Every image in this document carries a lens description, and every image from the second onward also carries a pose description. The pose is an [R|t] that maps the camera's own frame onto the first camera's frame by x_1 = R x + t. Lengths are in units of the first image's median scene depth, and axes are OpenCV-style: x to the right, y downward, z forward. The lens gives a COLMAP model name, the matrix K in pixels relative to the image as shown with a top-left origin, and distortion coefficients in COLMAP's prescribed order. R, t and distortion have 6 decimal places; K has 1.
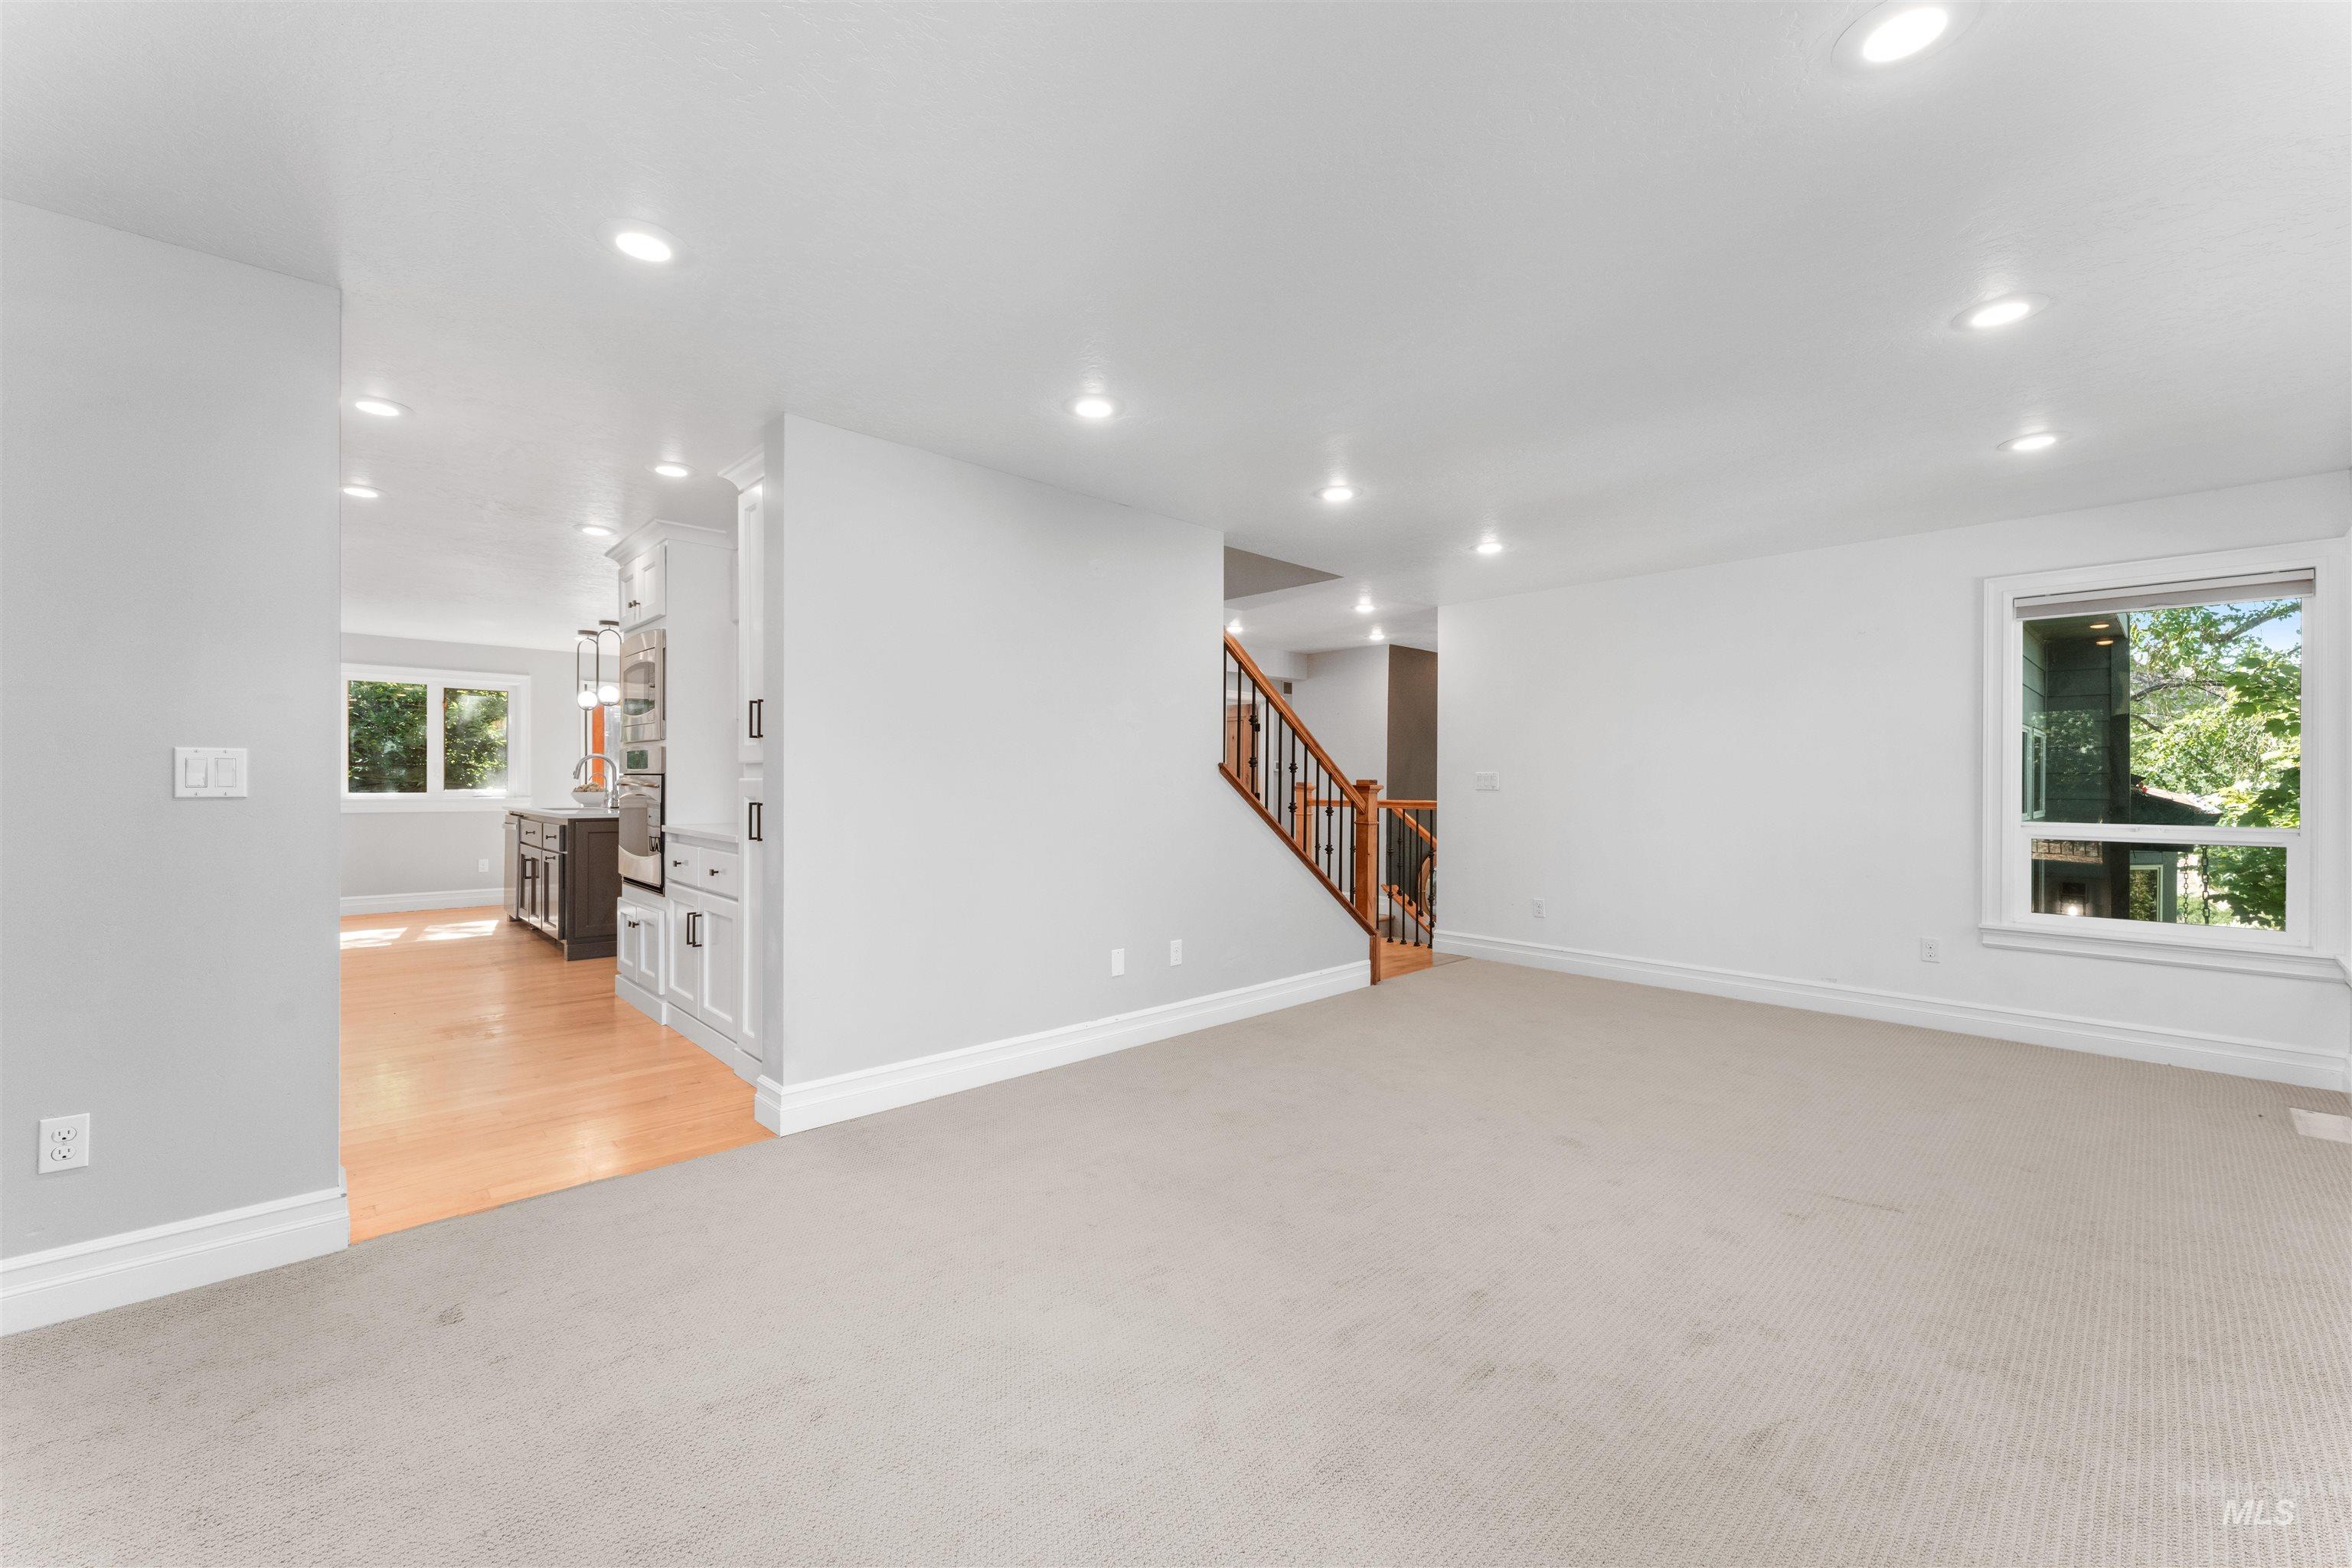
lens RADIAL K [[935.7, 0, 1178.2], [0, 935.7, 776.5], [0, 0, 1]] dist [0.000848, 0.000586]
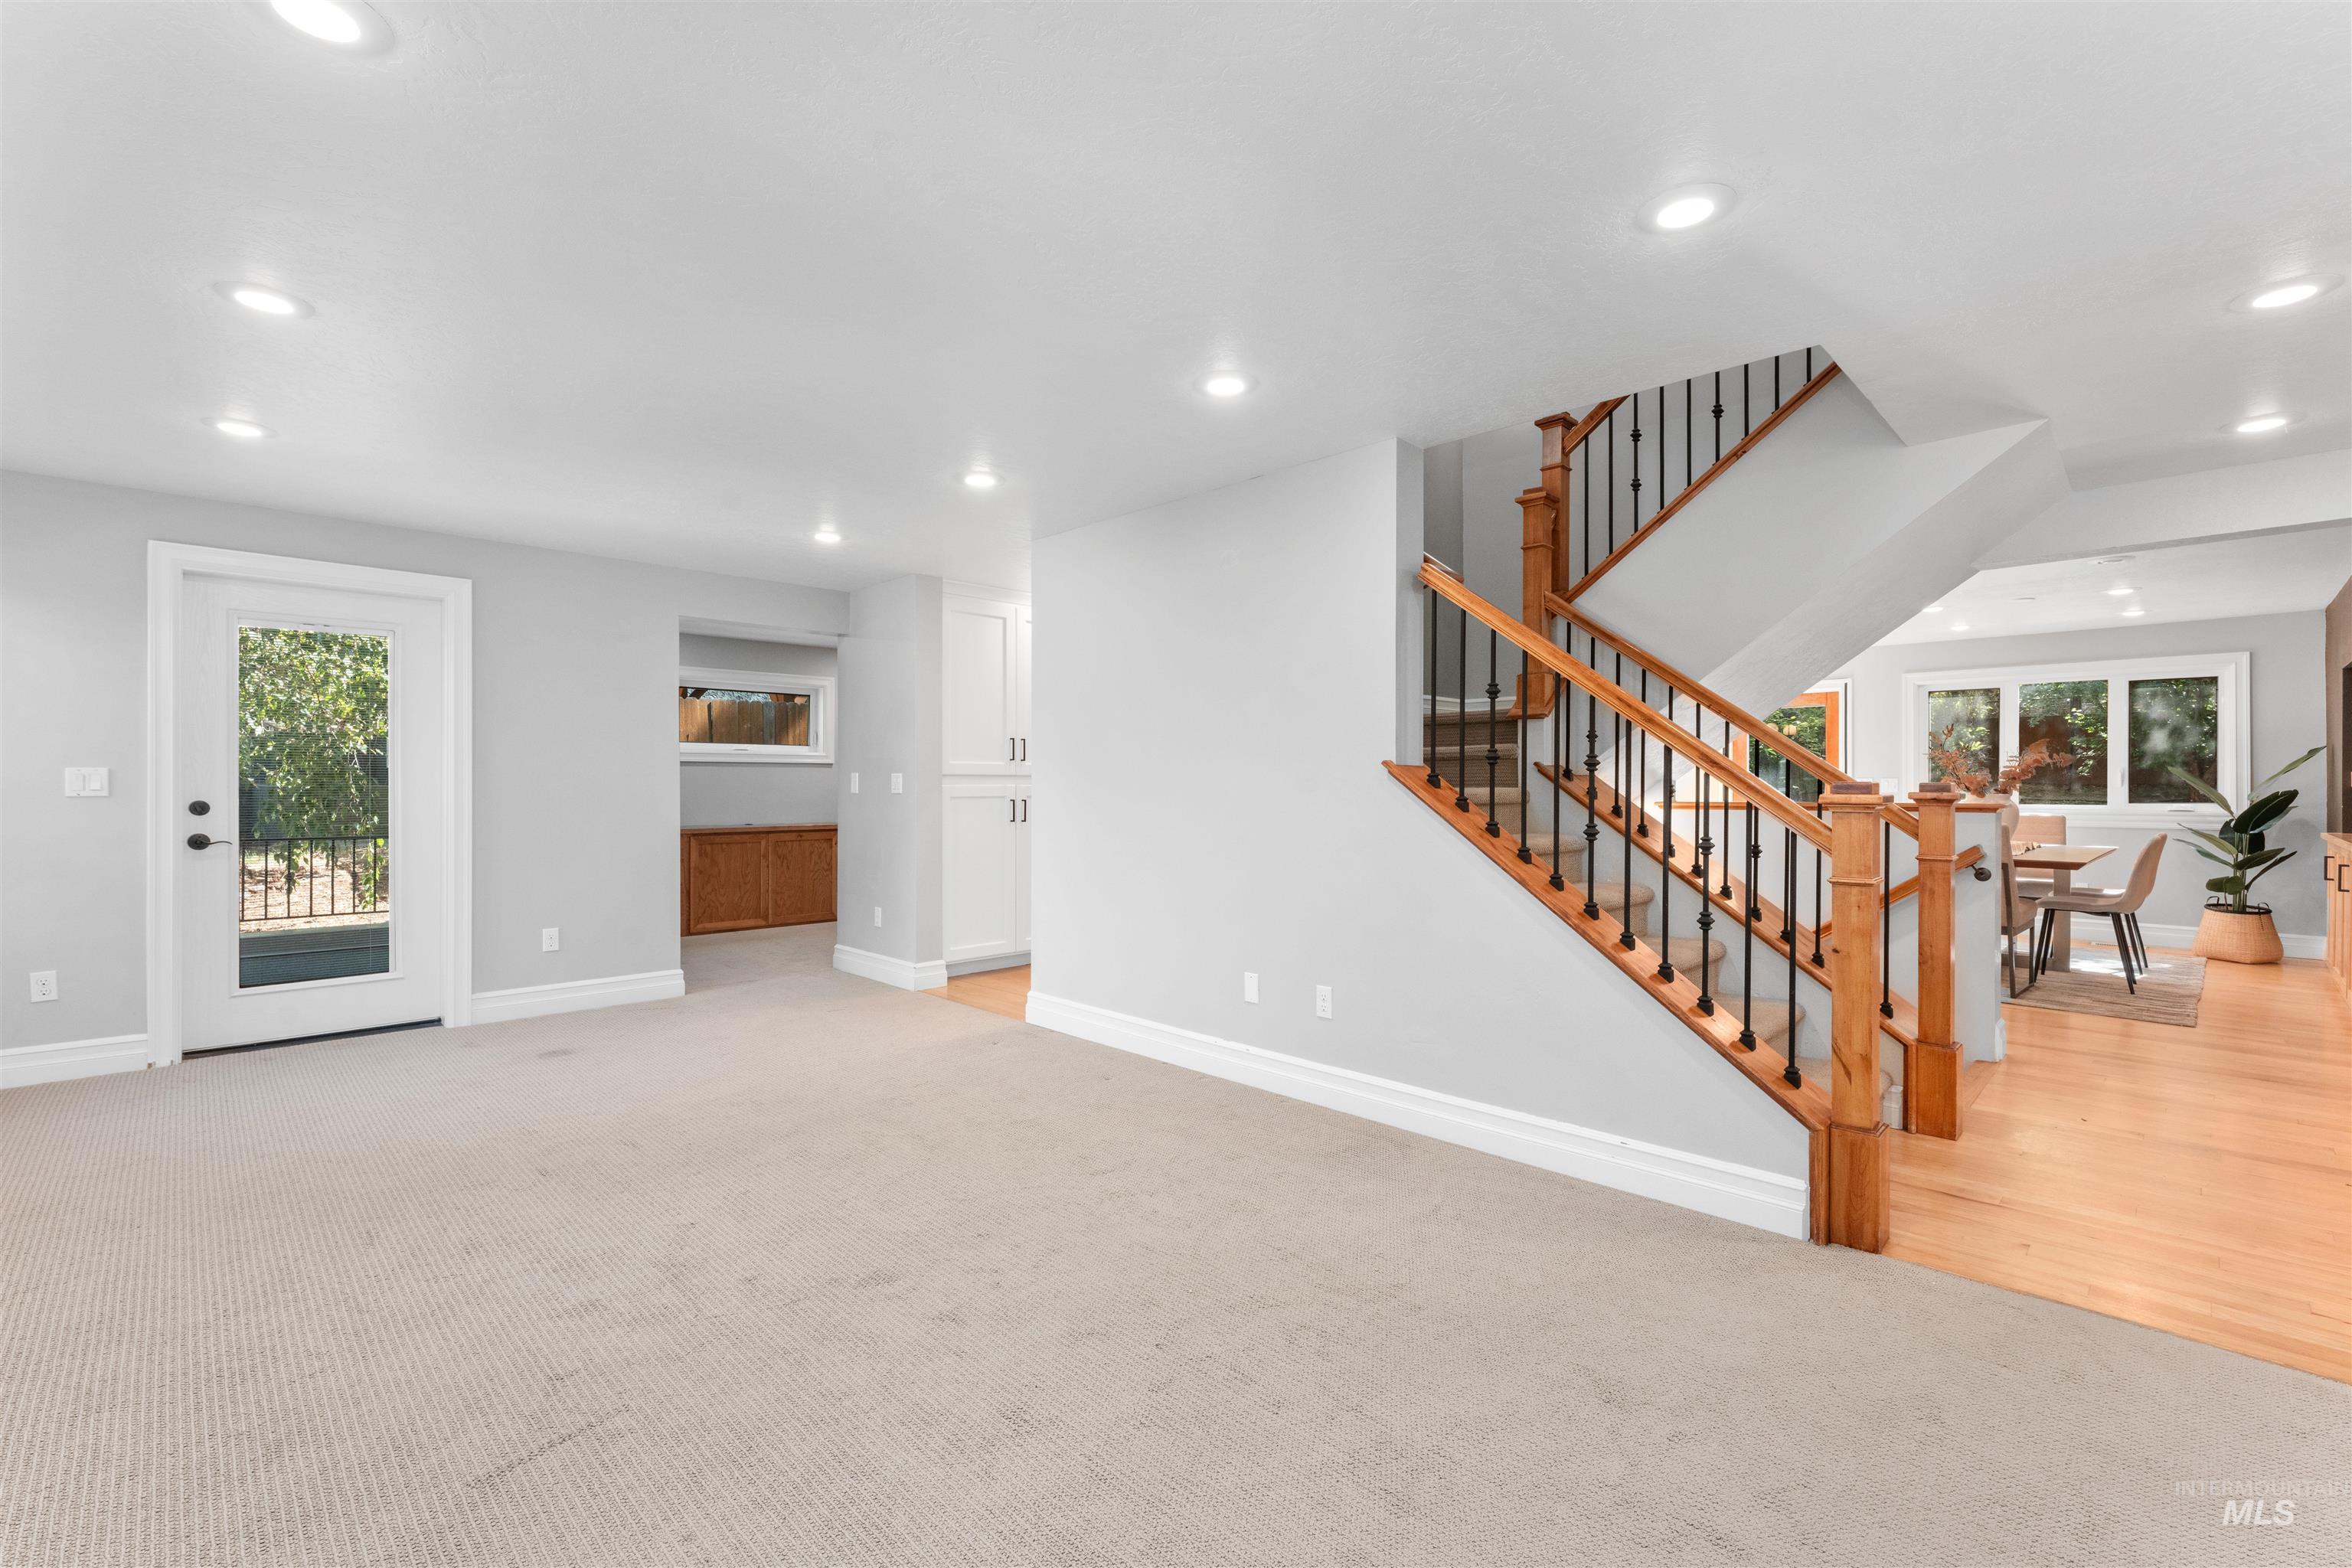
lens RADIAL K [[1021.1, 0, 1172.9], [0, 1021.1, 795.3], [0, 0, 1]] dist [0.023526, 0.000127]
pose [[0.009851, 0.002753, -0.999948, 0.904464], [0.003390, 0.999990, 0.002786, 0.010391], [0.999946, -0.003417, 0.009842, 0.902356]]
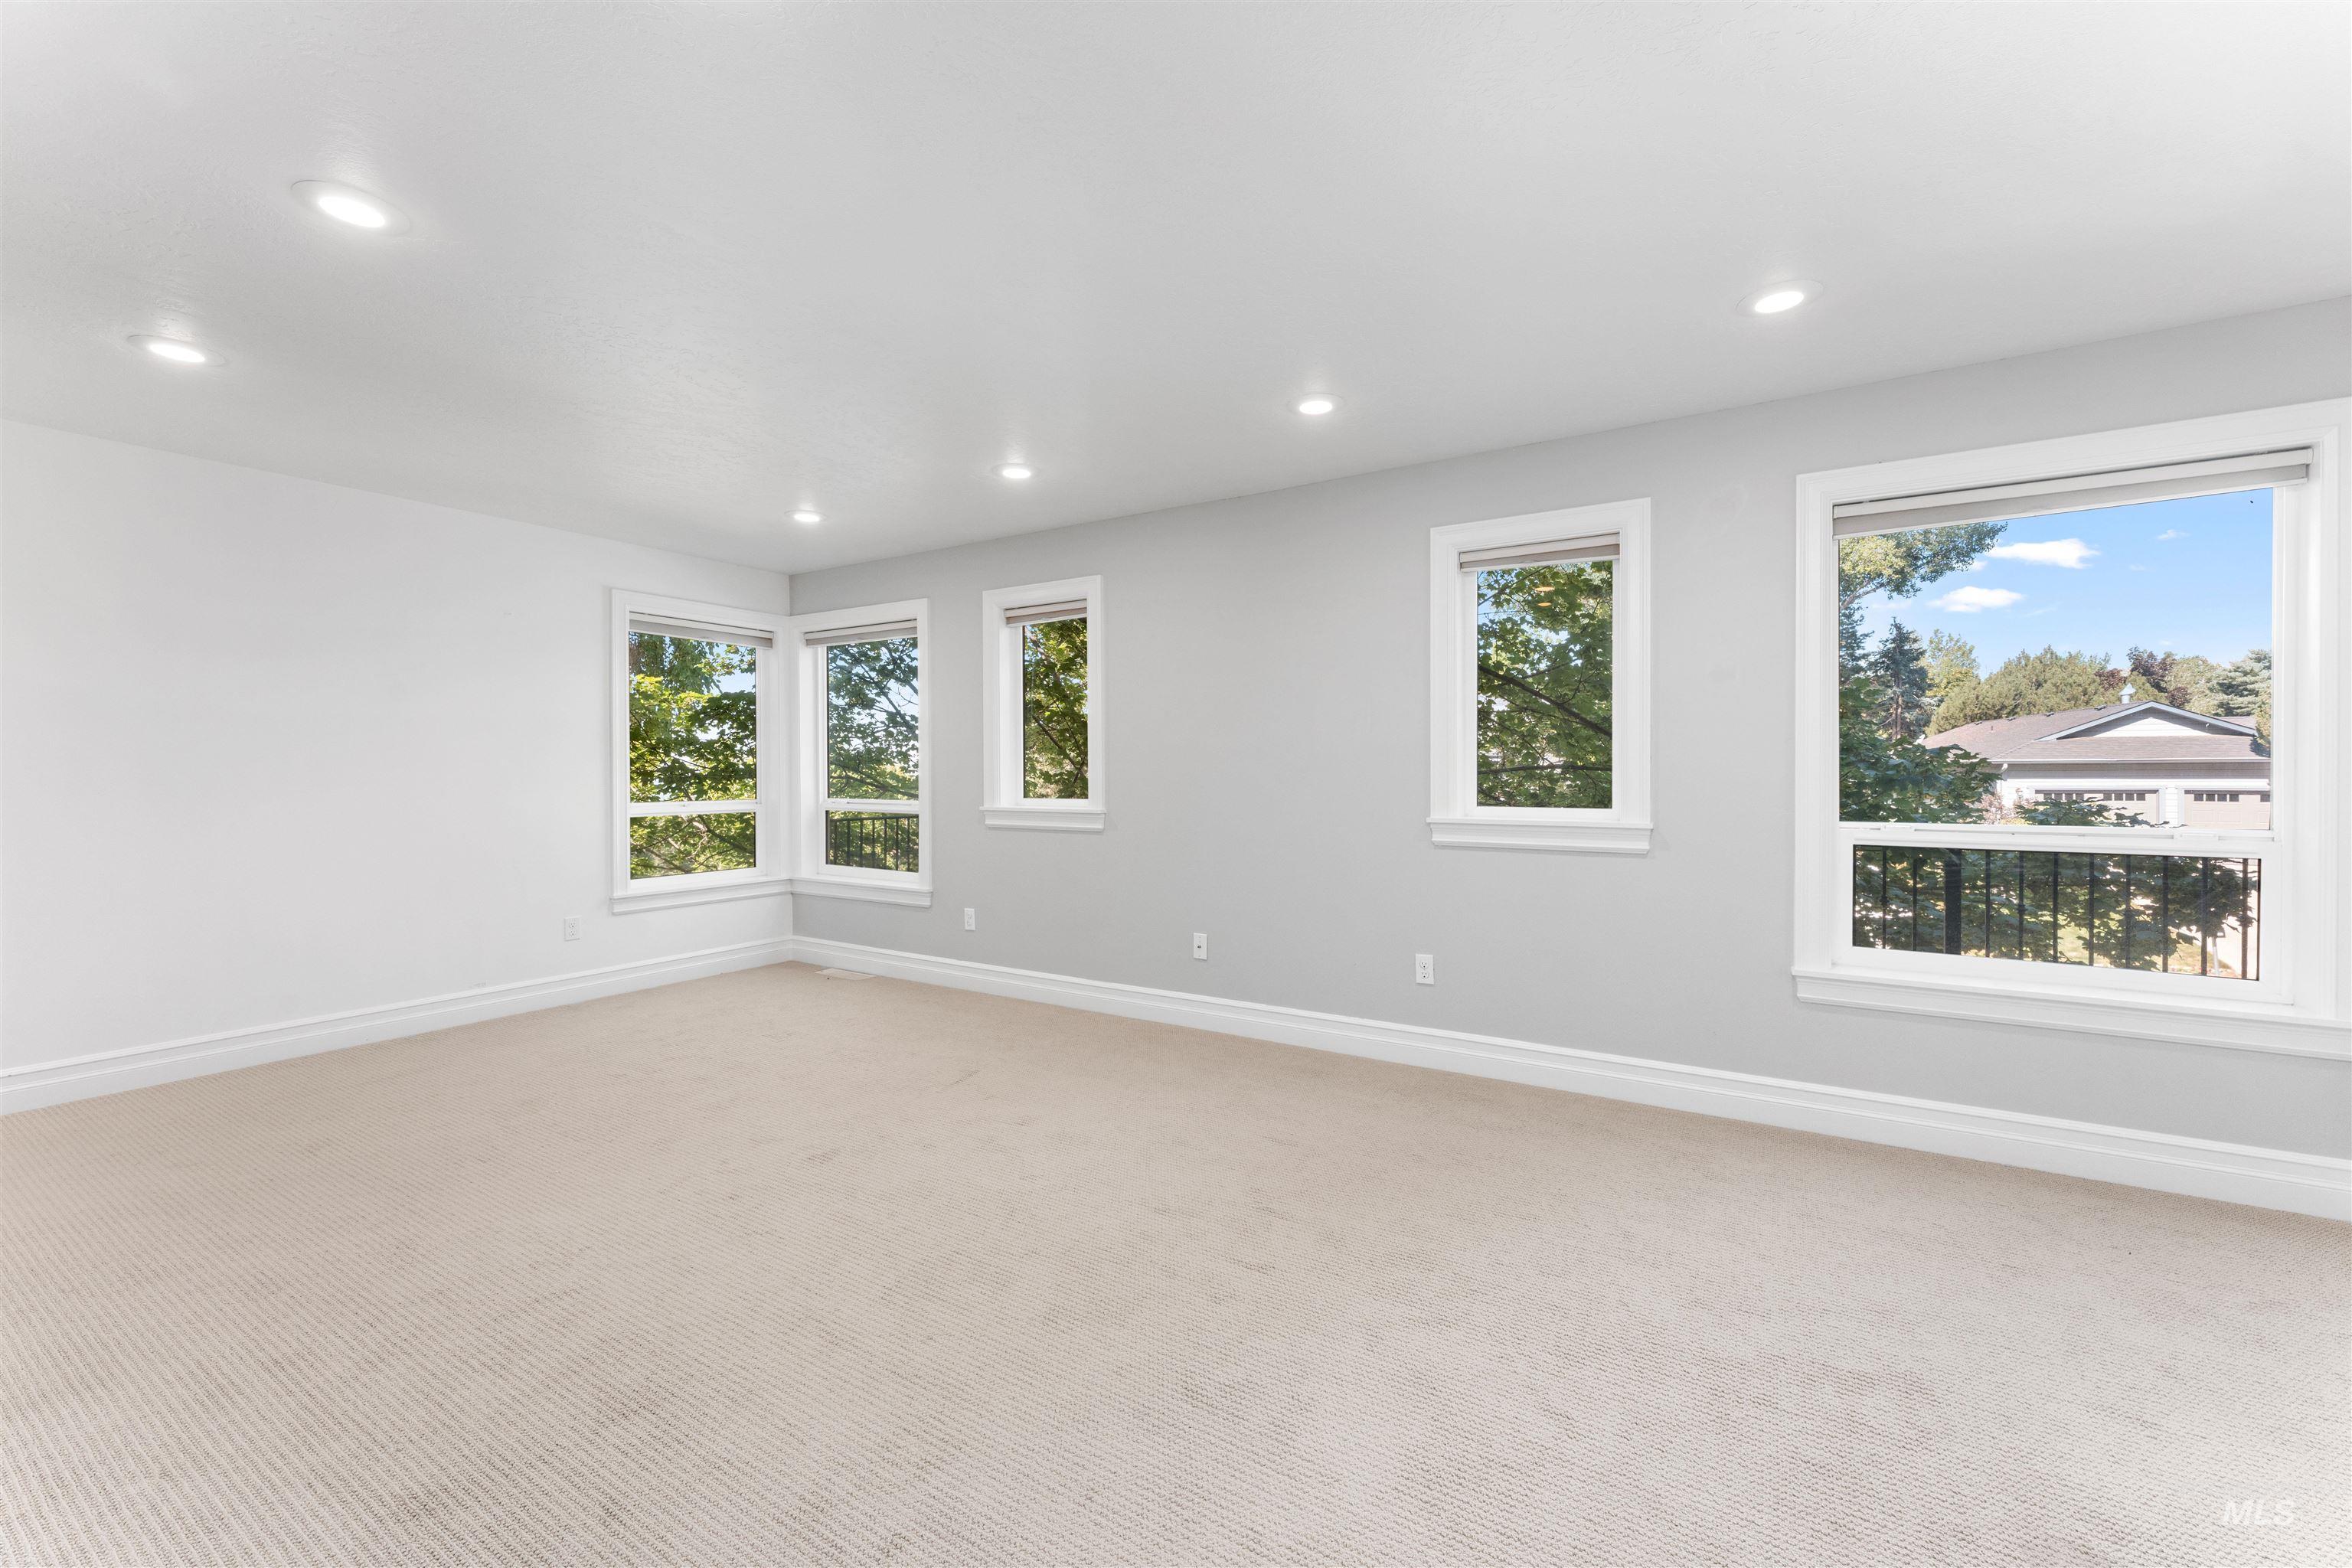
lens RADIAL K [[935.7, 0, 1178.2], [0, 935.7, 776.5], [0, 0, 1]] dist [0.000848, 0.000586]
pose [[-0.243565, -0.010054, 0.969833, -0.417210], [-0.002212, 0.999949, 0.009811, 0.002697], [-0.969882, 0.000244, -0.243575, 0.653857]]
